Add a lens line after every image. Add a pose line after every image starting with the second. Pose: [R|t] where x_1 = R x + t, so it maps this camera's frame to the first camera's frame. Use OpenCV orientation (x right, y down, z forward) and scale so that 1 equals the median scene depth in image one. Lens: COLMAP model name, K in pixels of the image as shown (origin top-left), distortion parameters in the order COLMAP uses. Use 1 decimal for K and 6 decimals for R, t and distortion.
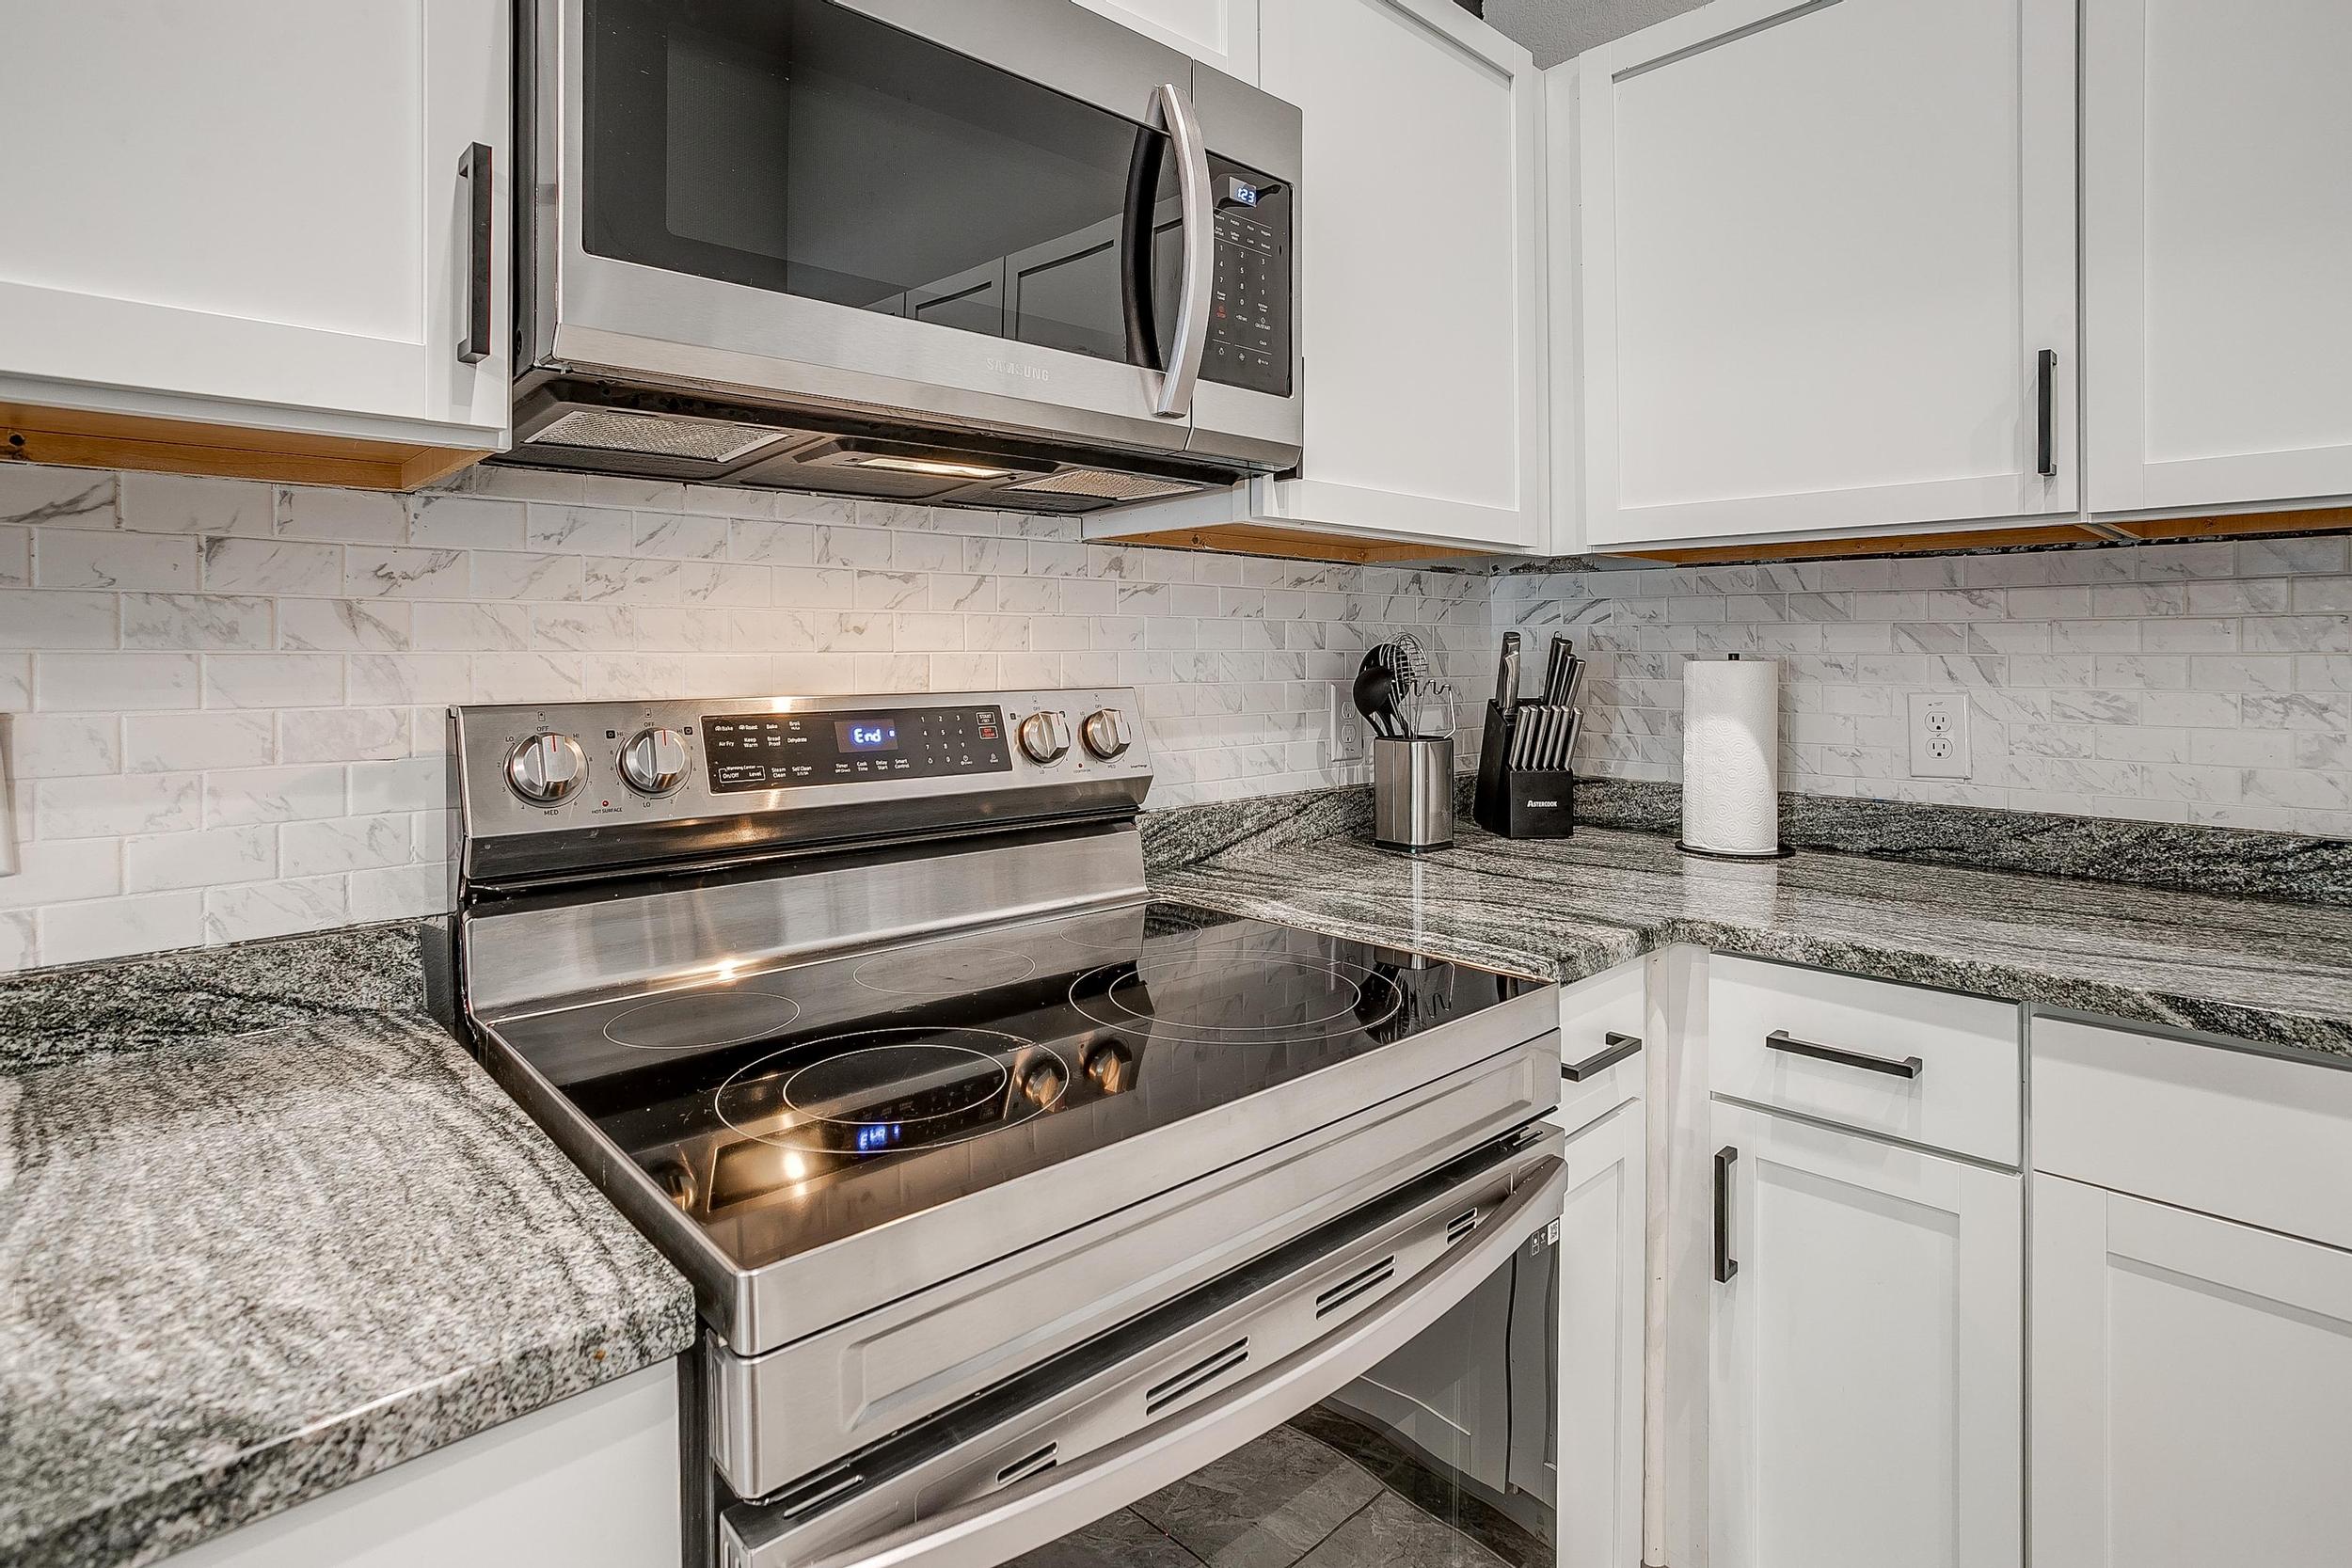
lens RADIAL K [[1170.3, 0, 1157.7], [0, 1170.3, 660.4], [0, 0, 1]] dist [-0.051413, 0.025444]
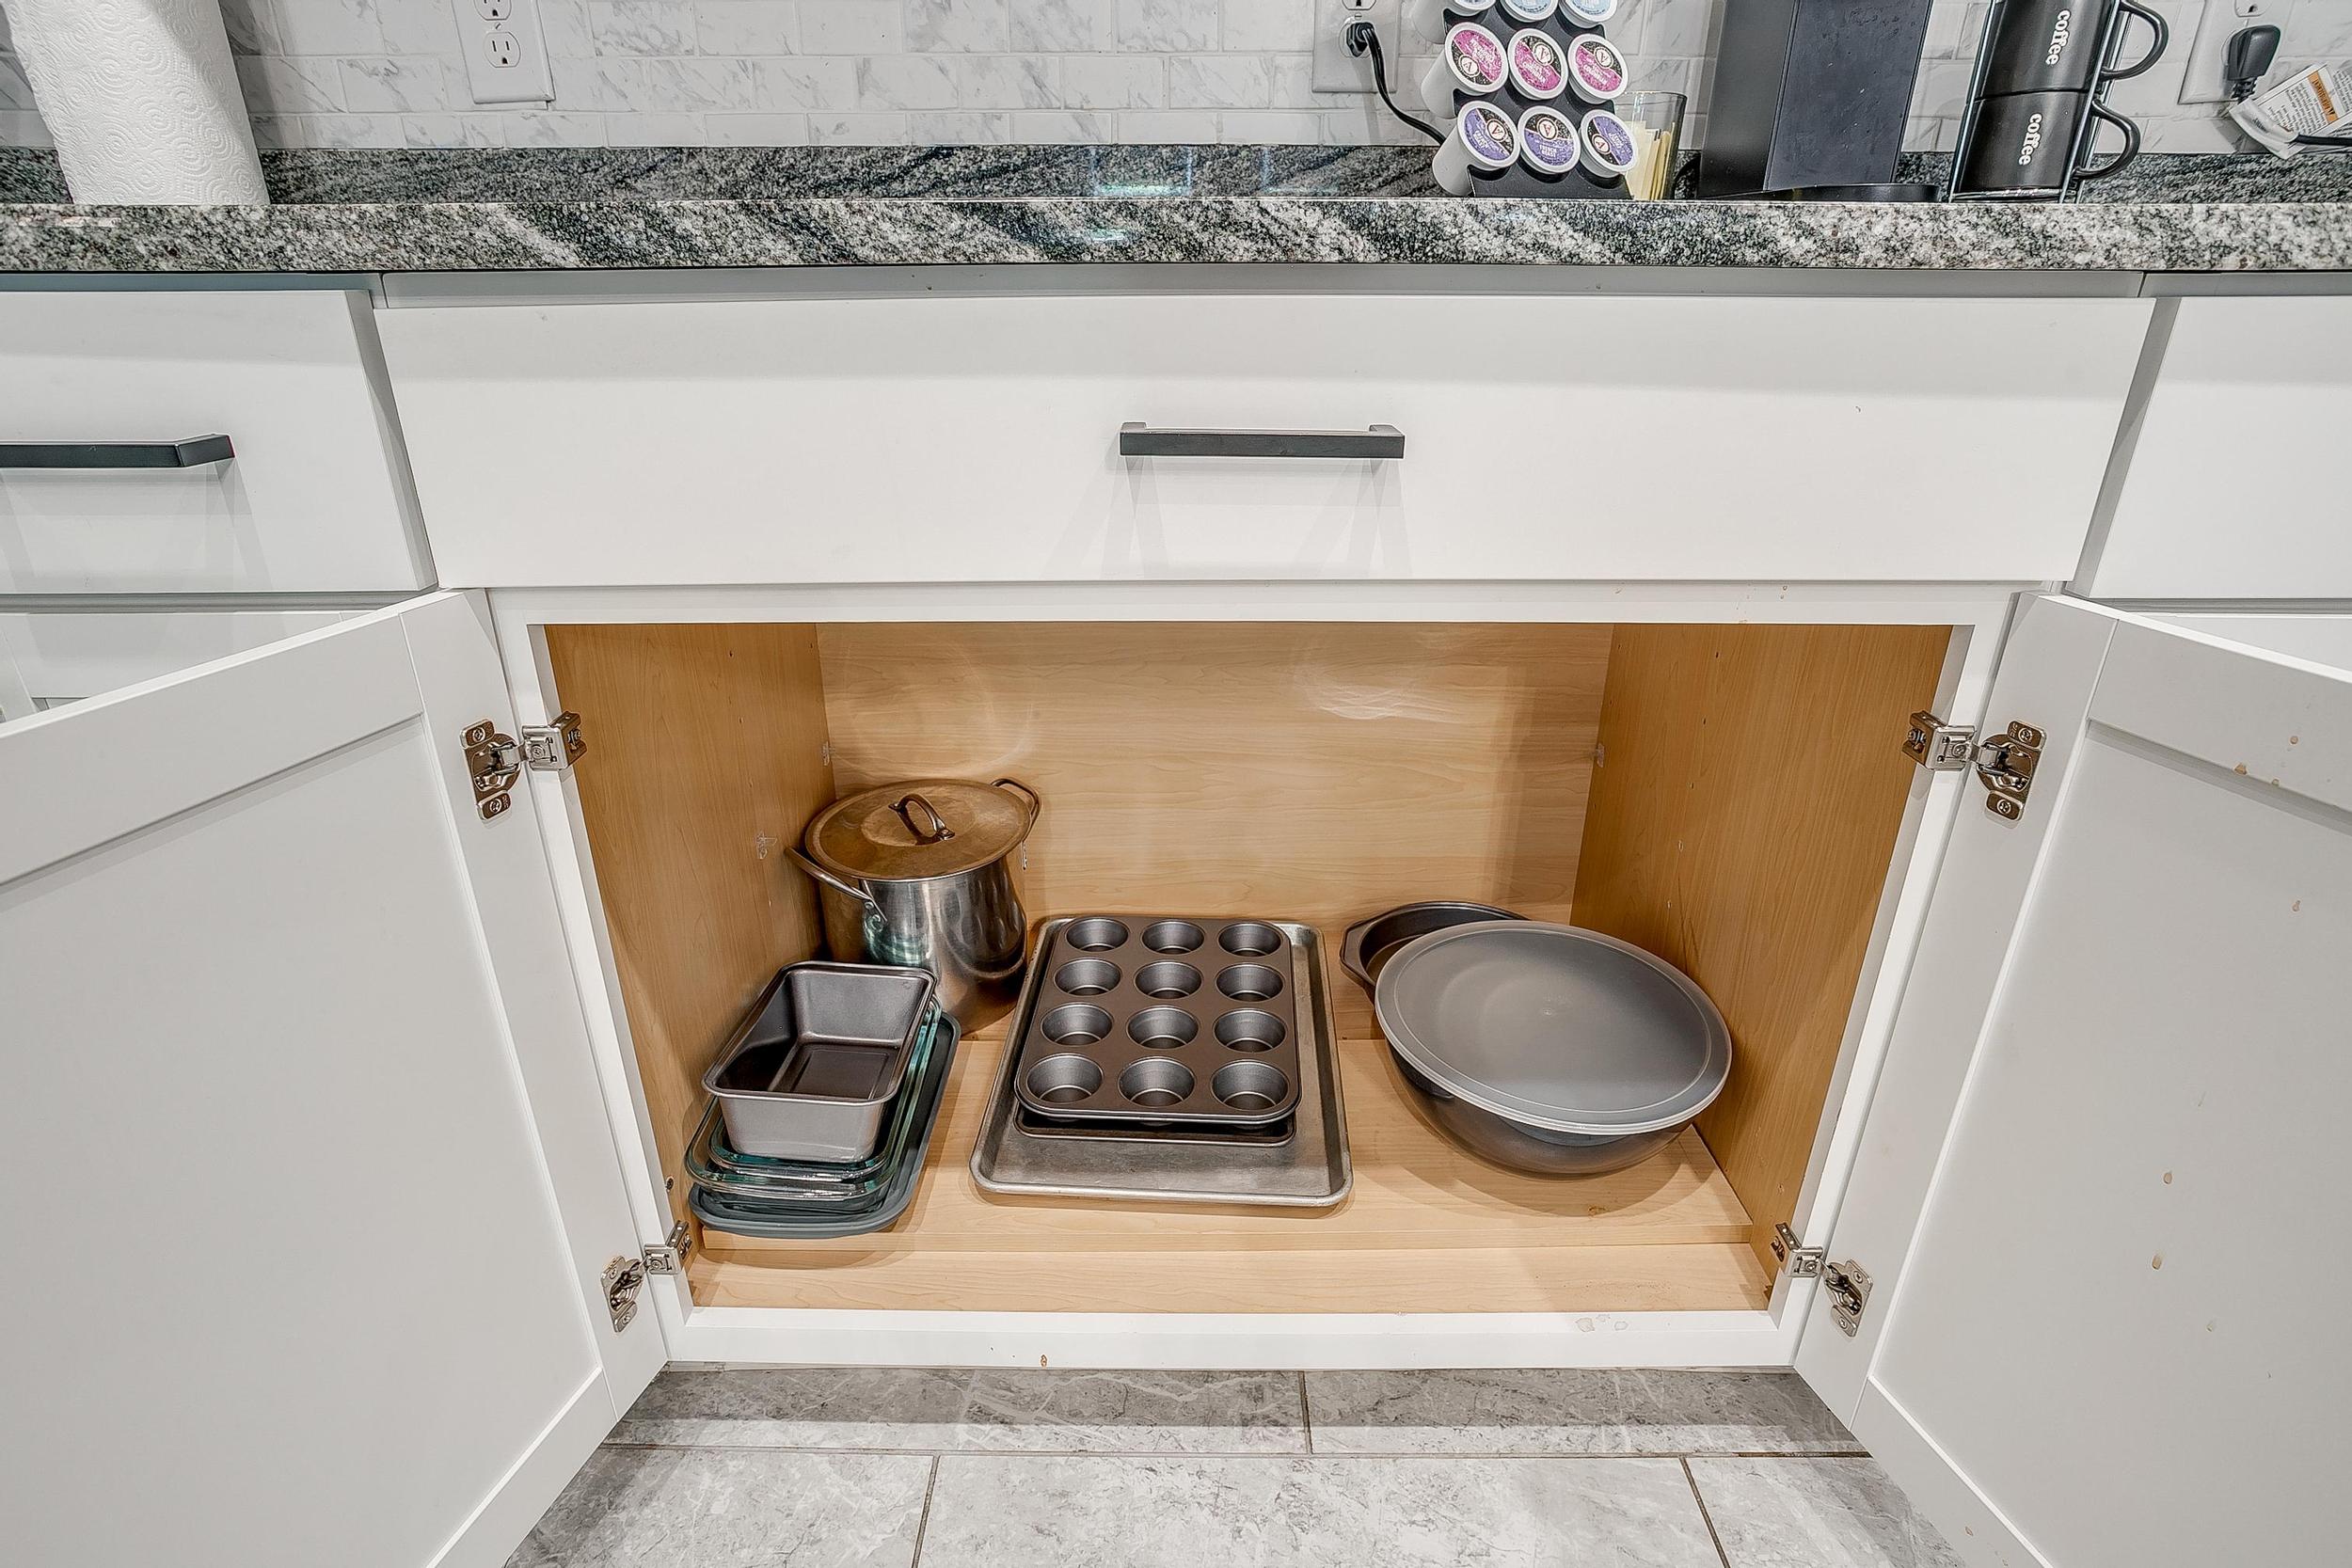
lens RADIAL K [[1170.3, 0, 1167.9], [0, 1170.3, 767.4], [0, 0, 1]] dist [-0.051413, 0.025444]
pose [[0.686859, -0.282473, 0.669652, 0.461749], [0.003112, 0.922517, 0.385945, 0.233480], [-0.726784, -0.263006, 0.634518, 0.260293]]
